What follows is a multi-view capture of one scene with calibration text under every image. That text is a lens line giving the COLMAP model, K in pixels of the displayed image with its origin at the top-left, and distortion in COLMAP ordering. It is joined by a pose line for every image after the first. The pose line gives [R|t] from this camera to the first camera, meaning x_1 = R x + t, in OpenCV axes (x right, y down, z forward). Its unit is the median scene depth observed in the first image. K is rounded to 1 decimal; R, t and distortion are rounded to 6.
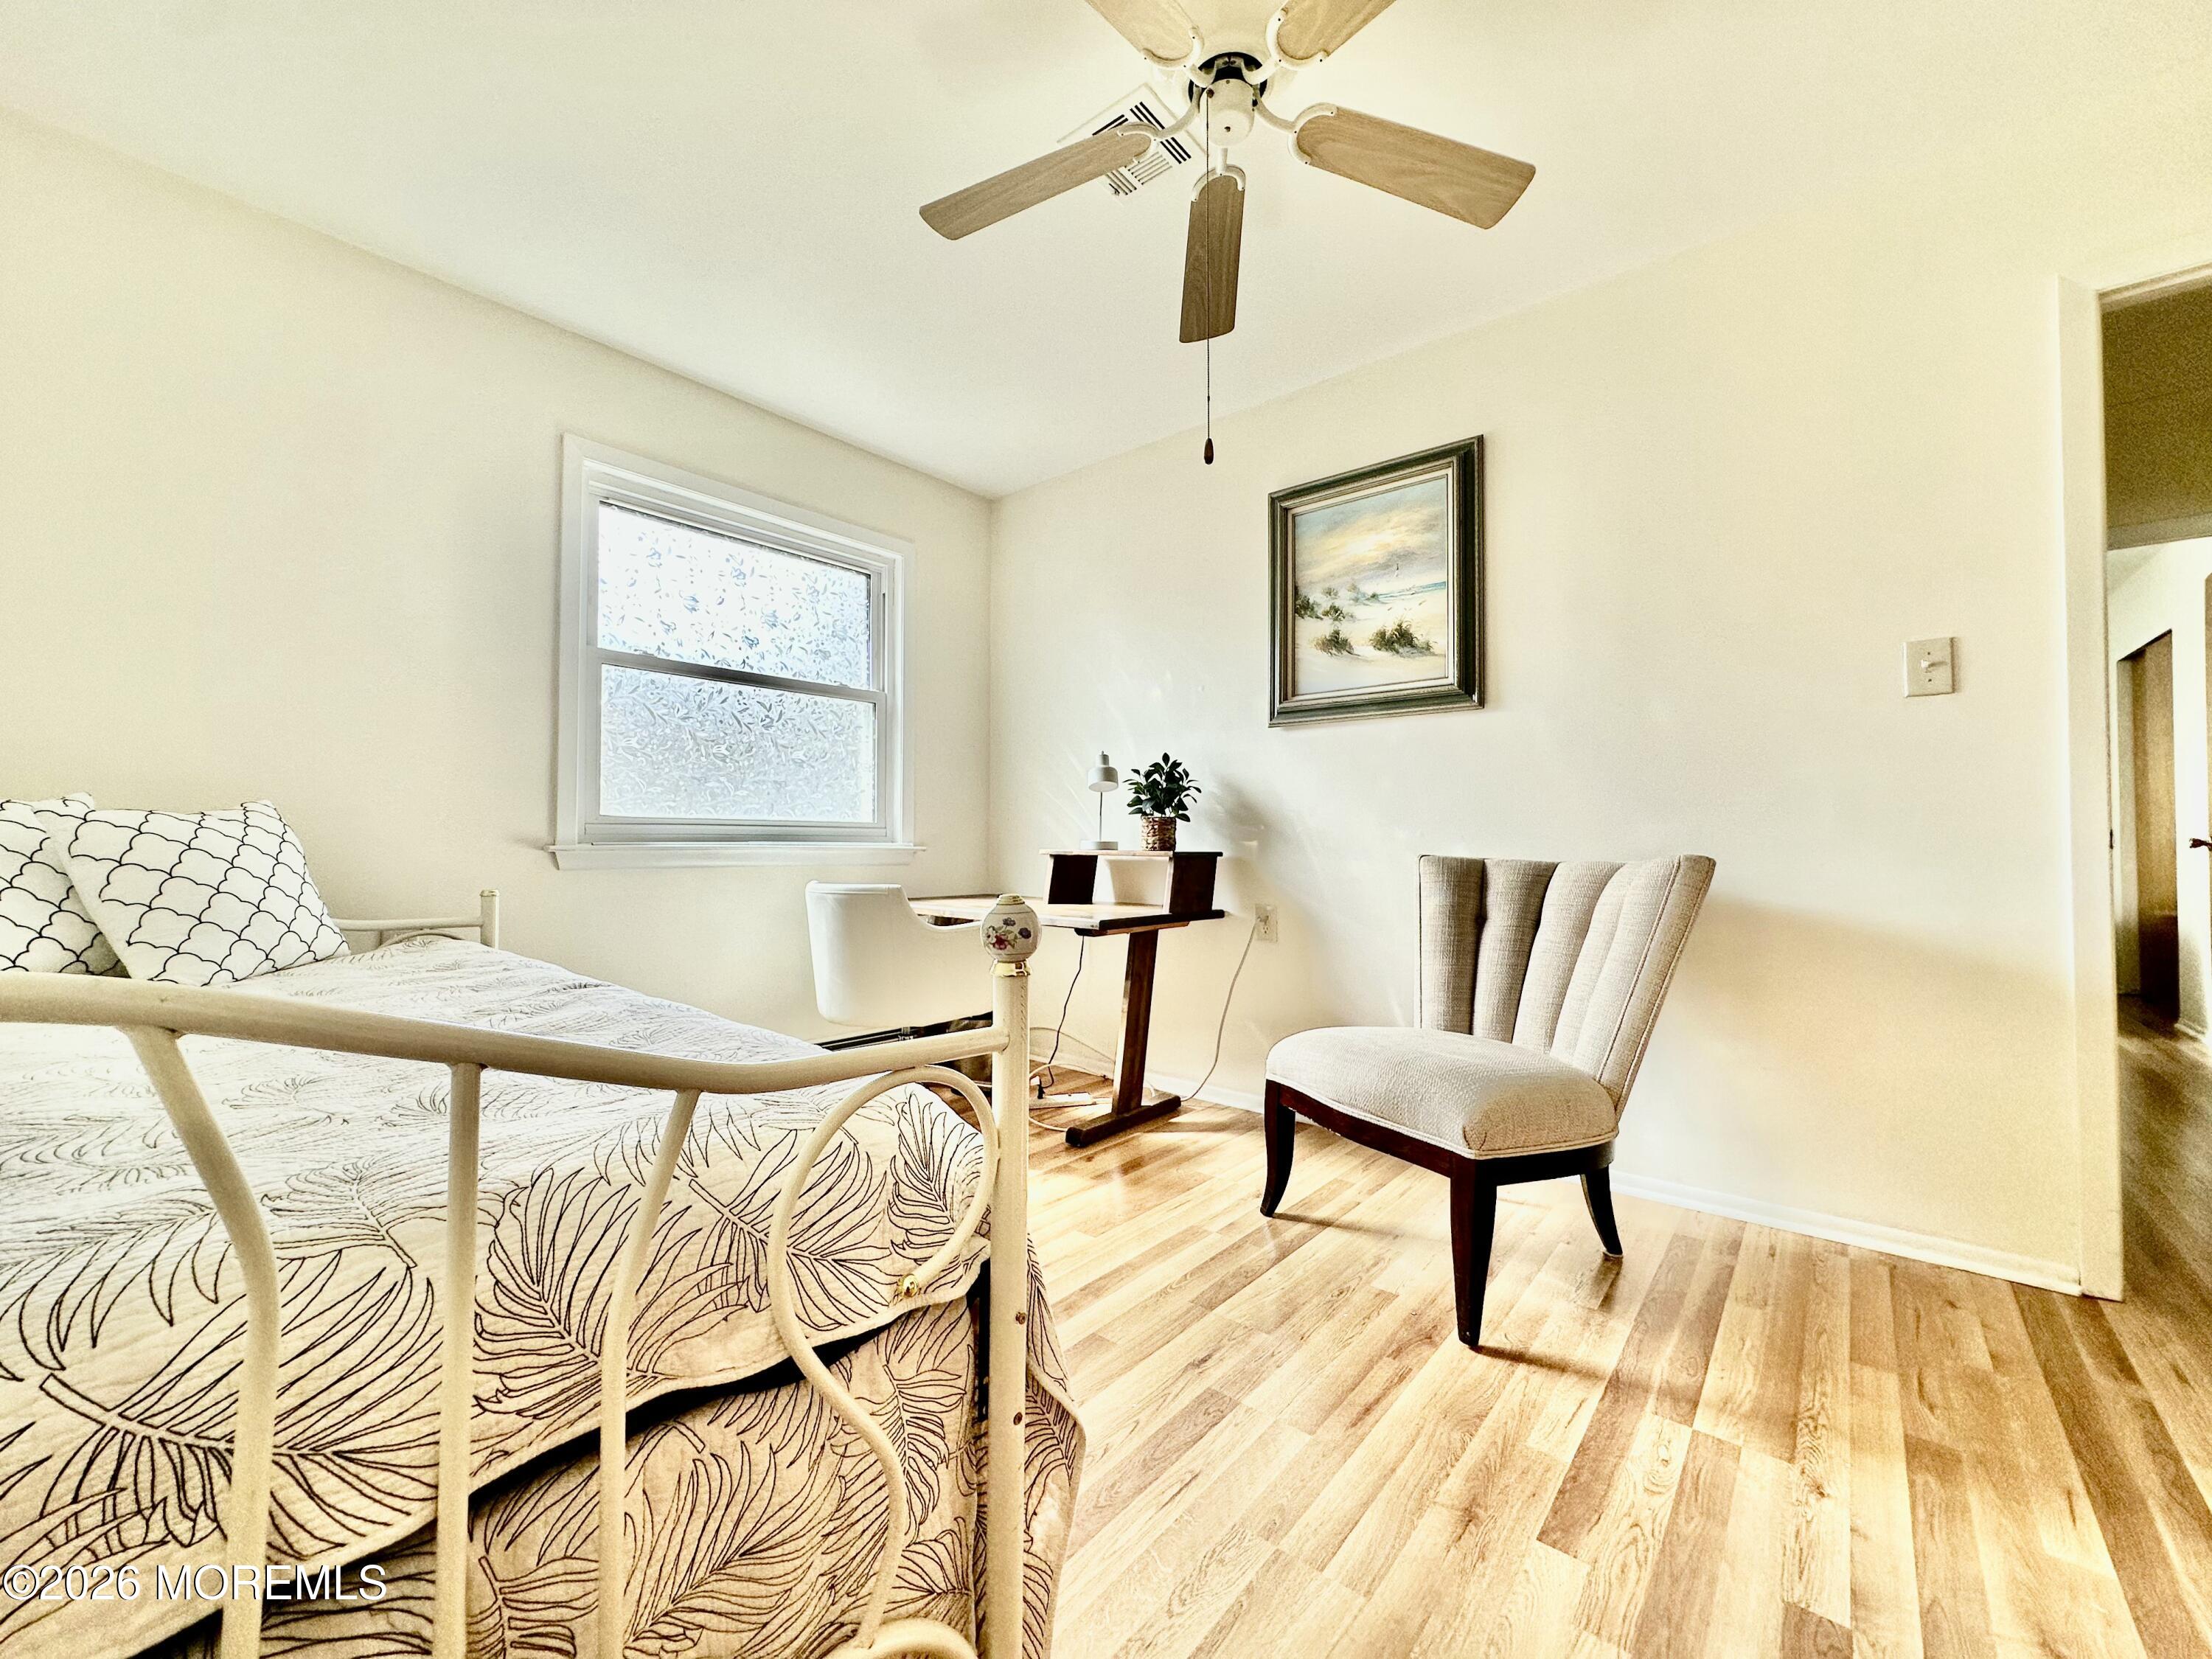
lens RADIAL K [[881.3, 0, 1103.4], [0, 881.3, 827.4], [0, 0, 1]] dist [-0.004435, 0.001318]
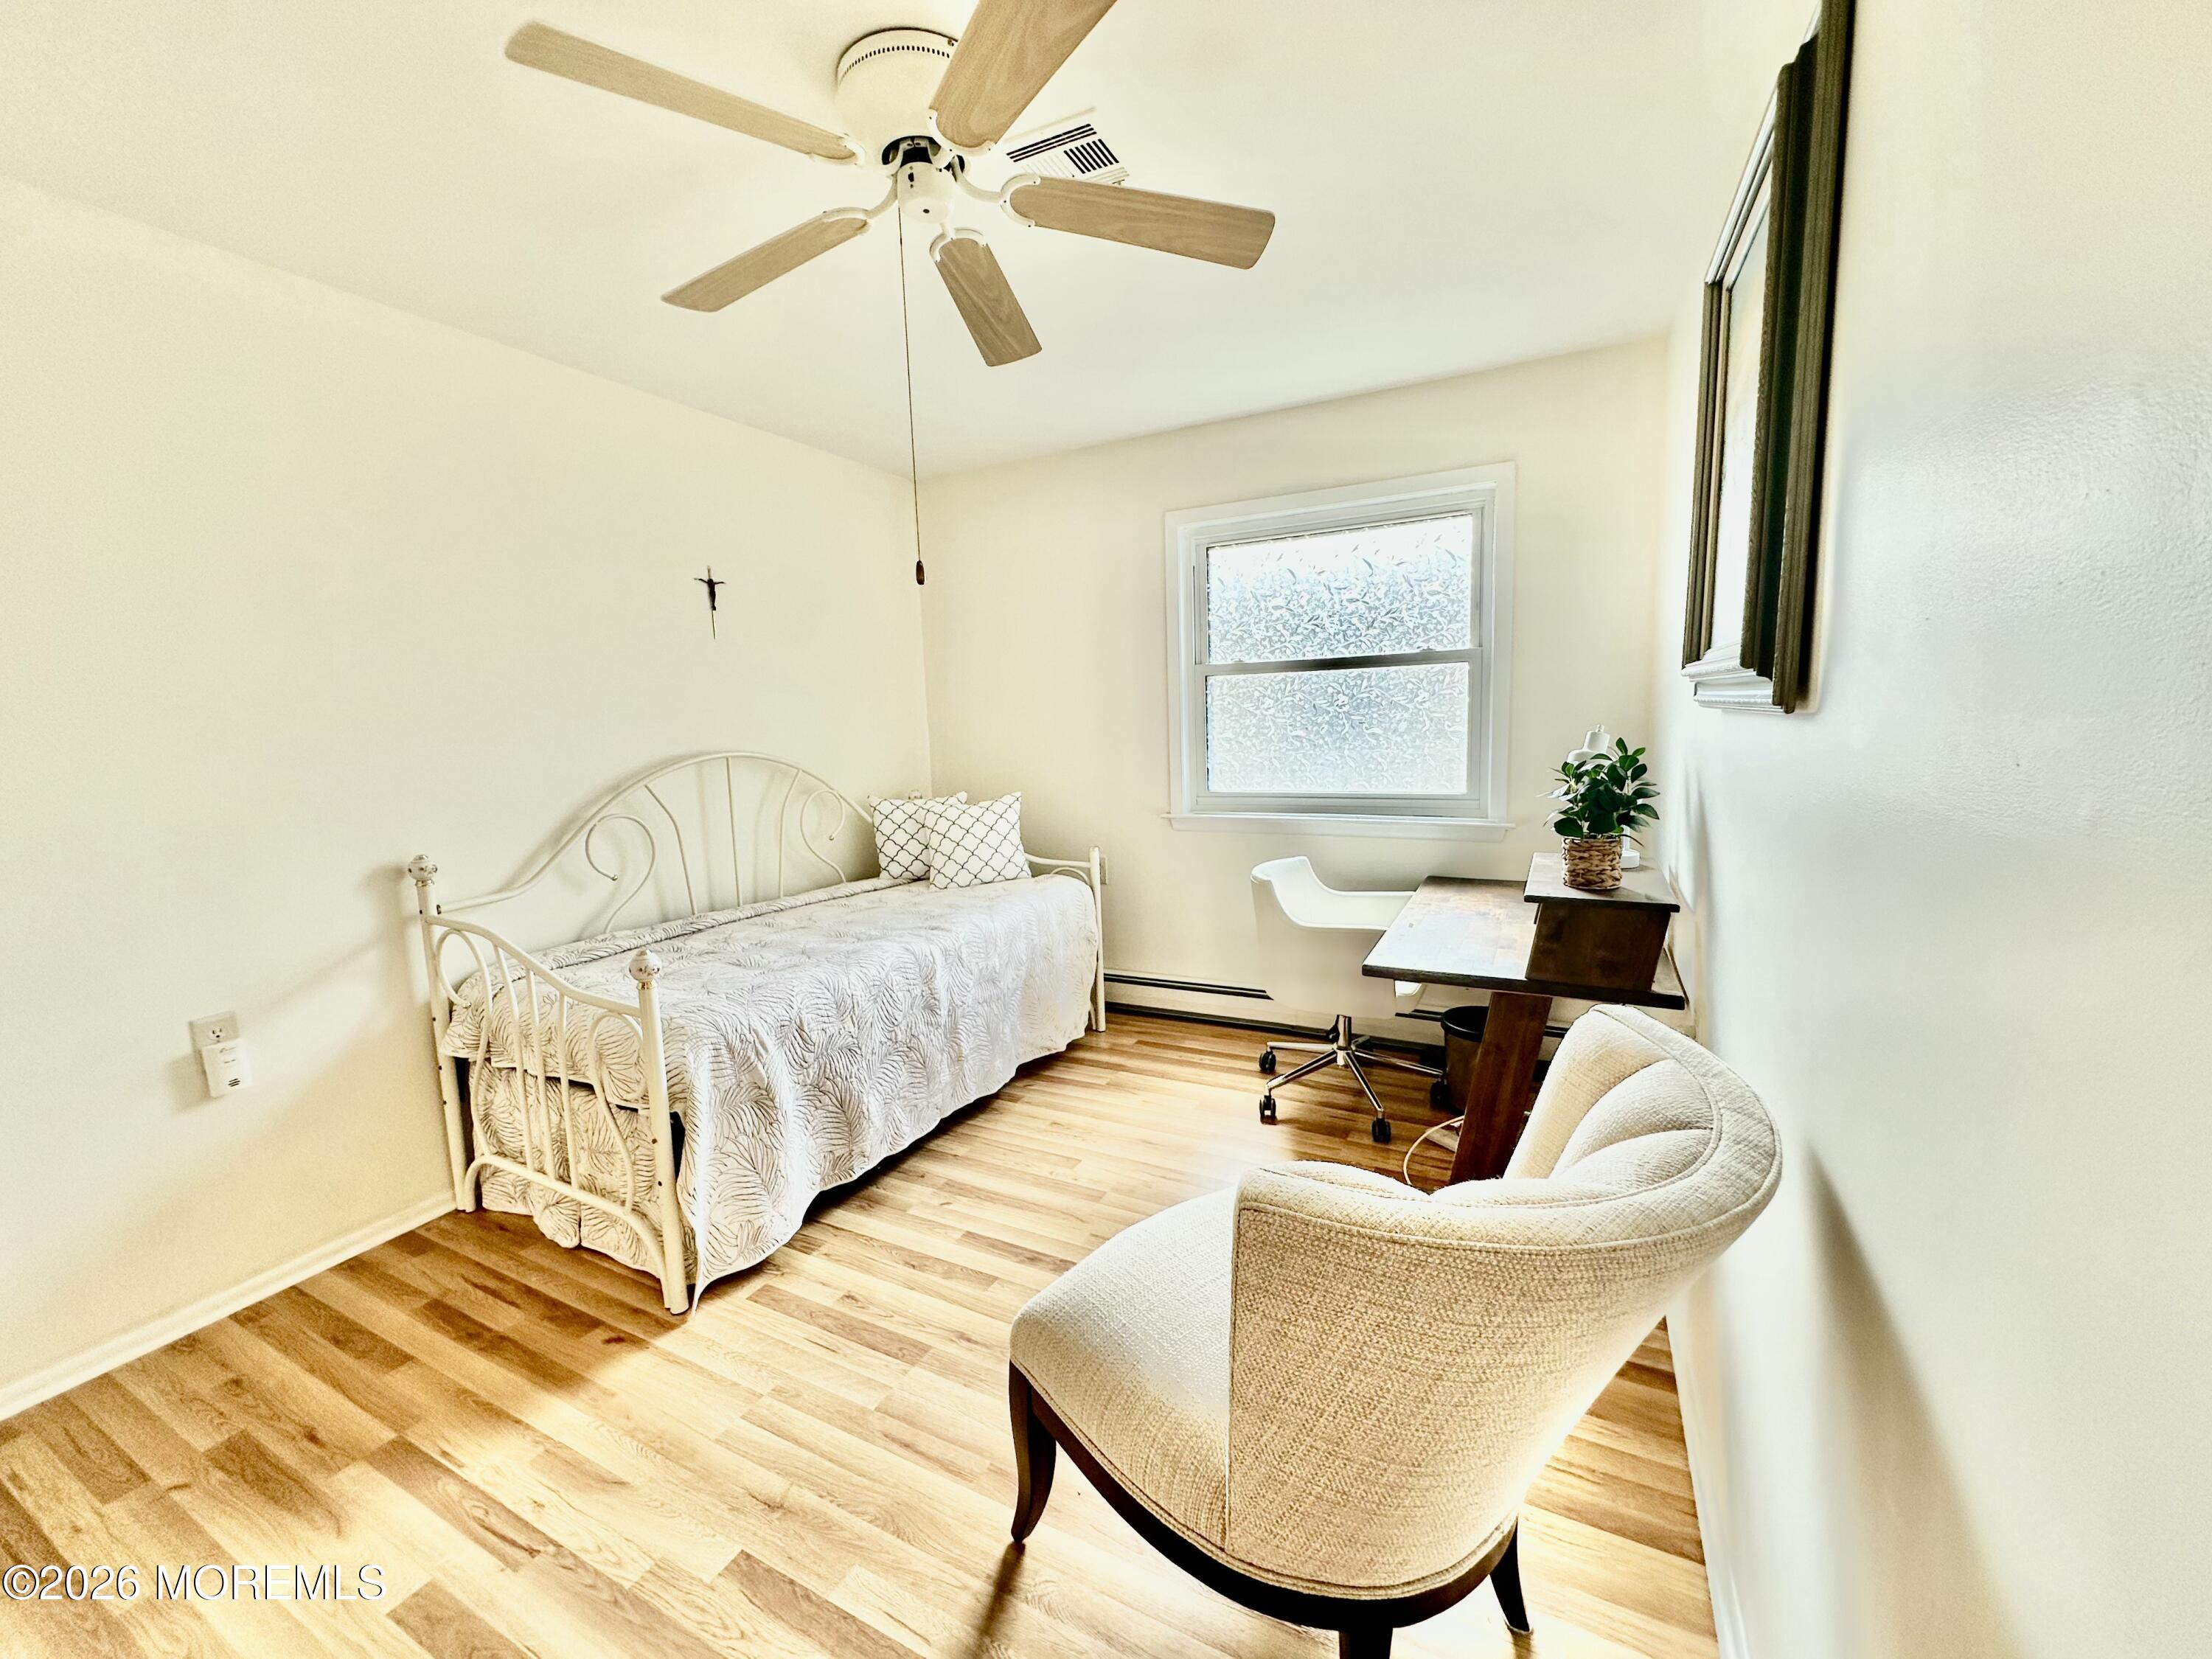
lens RADIAL K [[881.3, 0, 1103.4], [0, 881.3, 827.4], [0, 0, 1]] dist [-0.004435, 0.001318]
pose [[0.218543, 0.112813, -0.969284, 1.387083], [0.053104, 0.990448, 0.127250, -0.272159], [0.974381, -0.079282, 0.210465, 1.078517]]
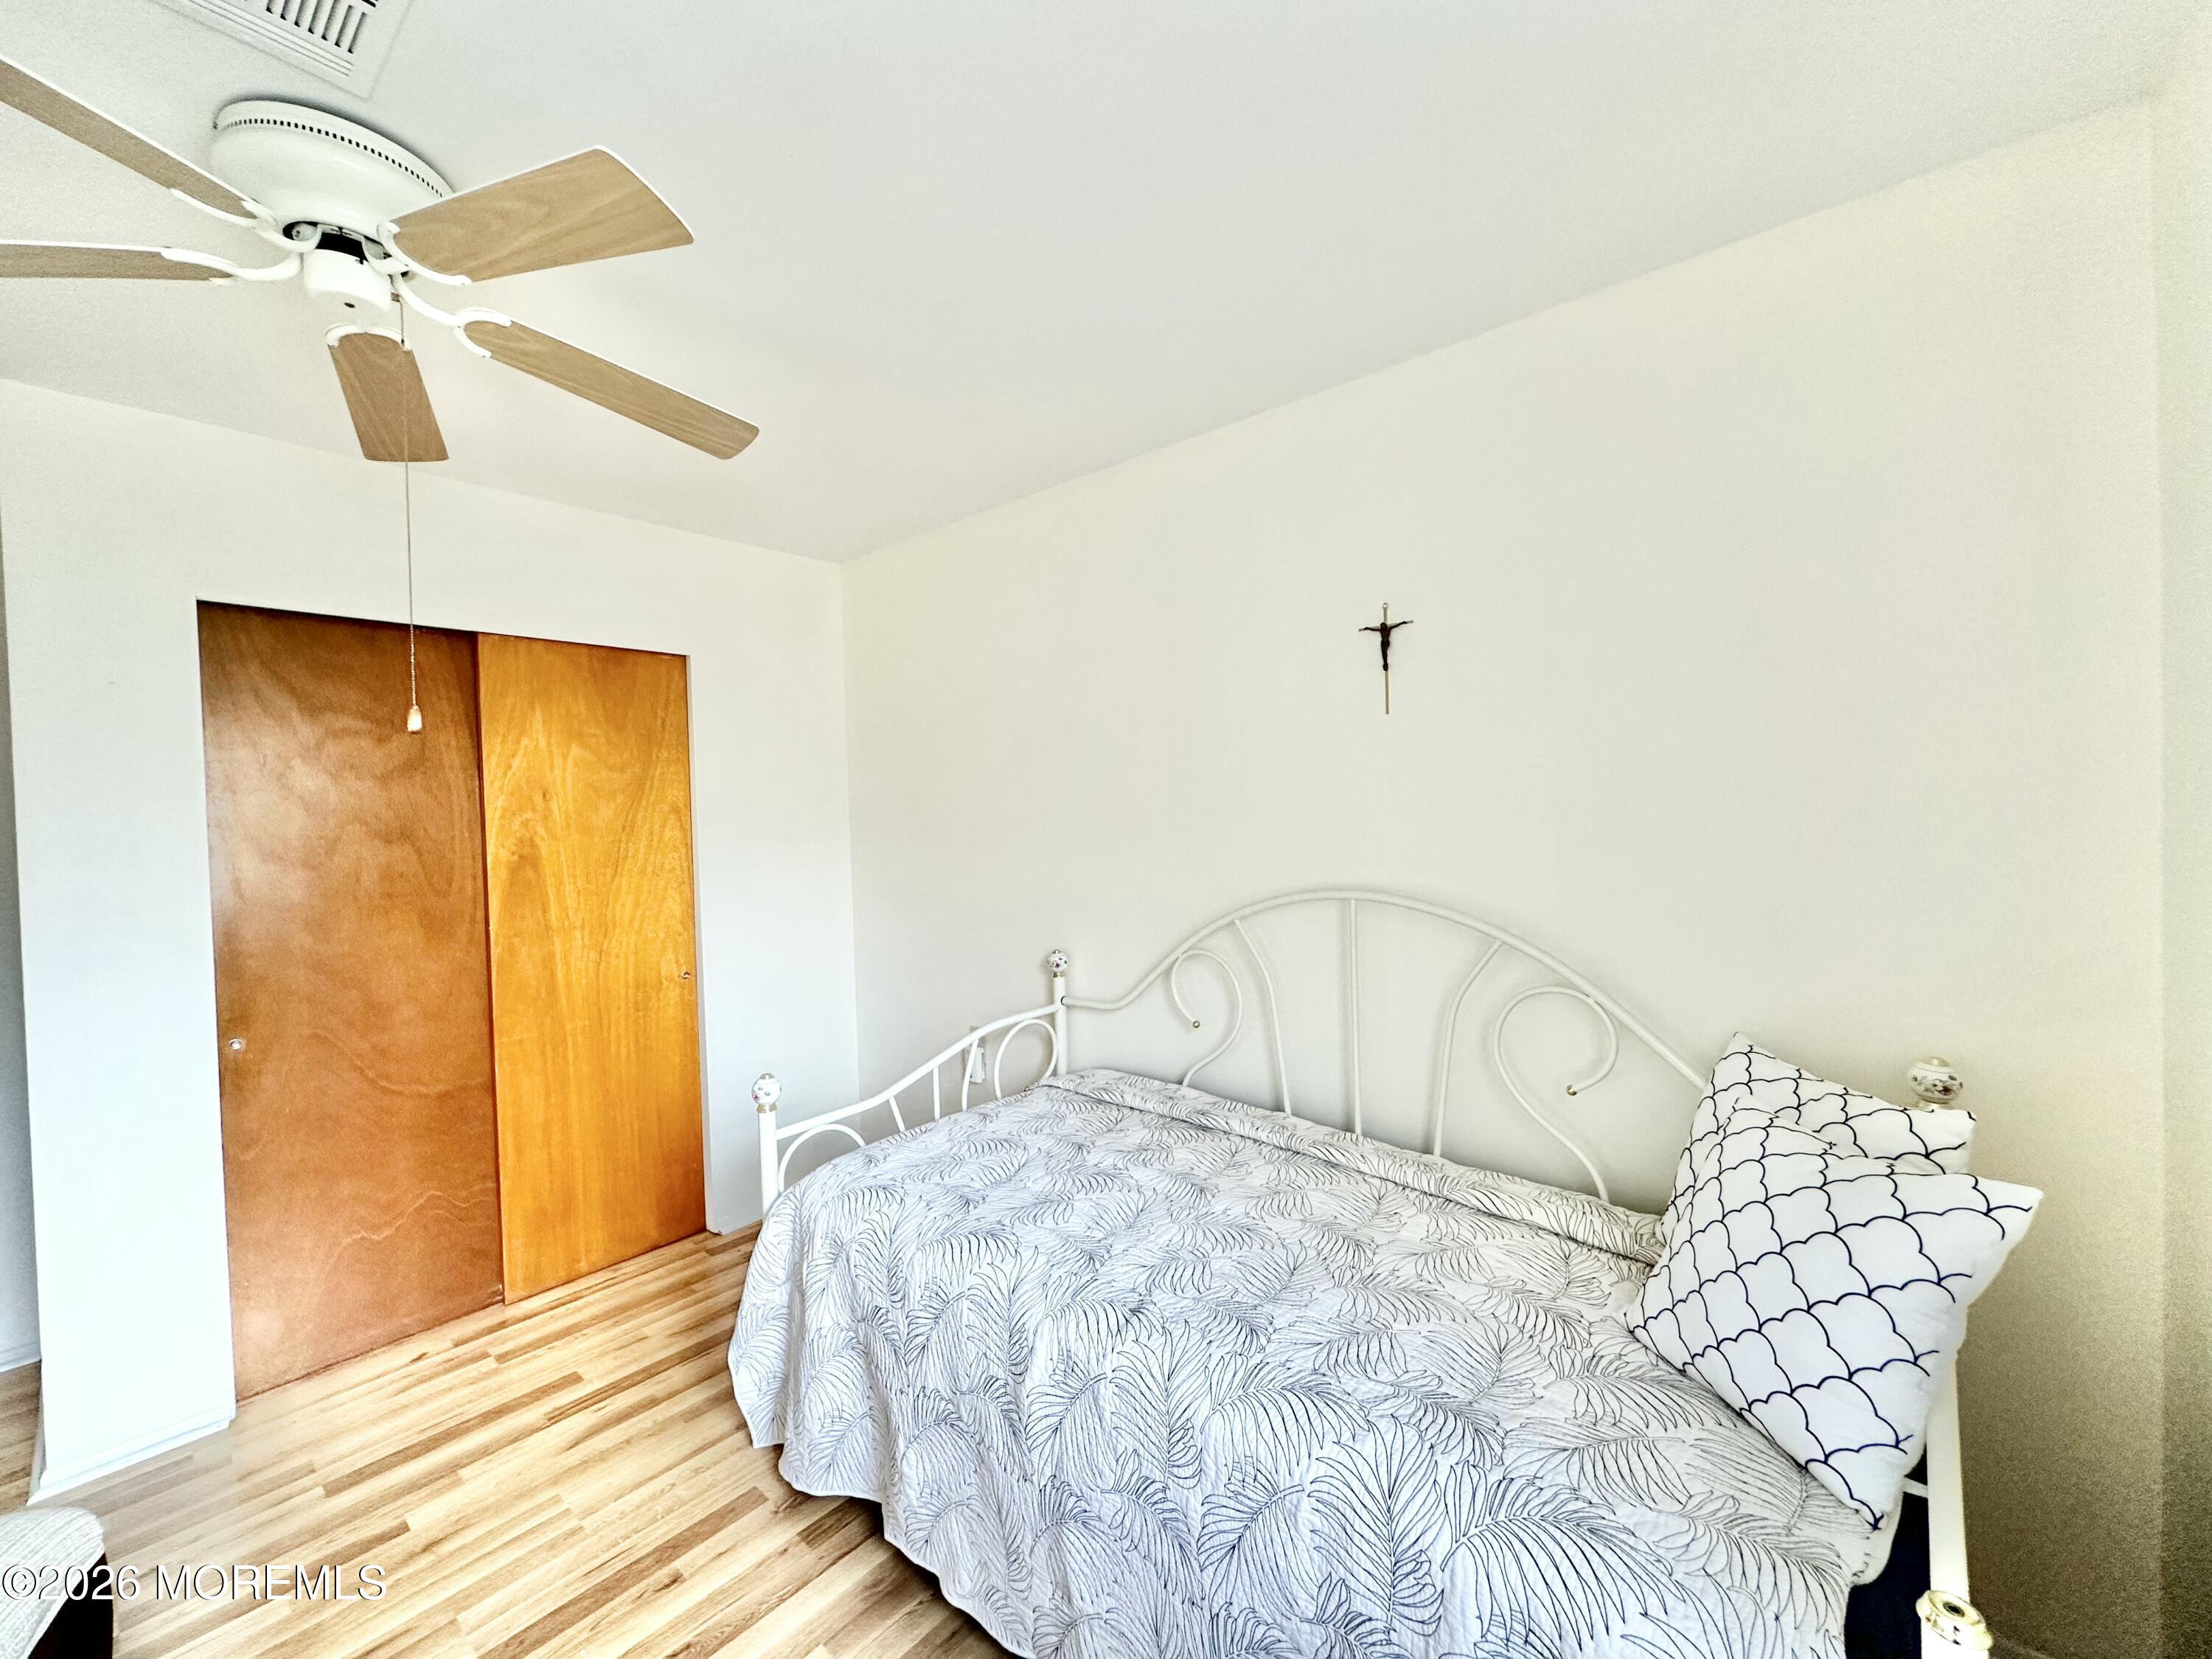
lens RADIAL K [[881.3, 0, 1103.4], [0, 881.3, 827.4], [0, 0, 1]] dist [-0.004435, 0.001318]
pose [[-0.999672, 0.022256, 0.012689, -0.645364], [0.022230, 0.999750, -0.002191, -0.337793], [-0.012734, -0.001909, -0.999917, 2.090444]]
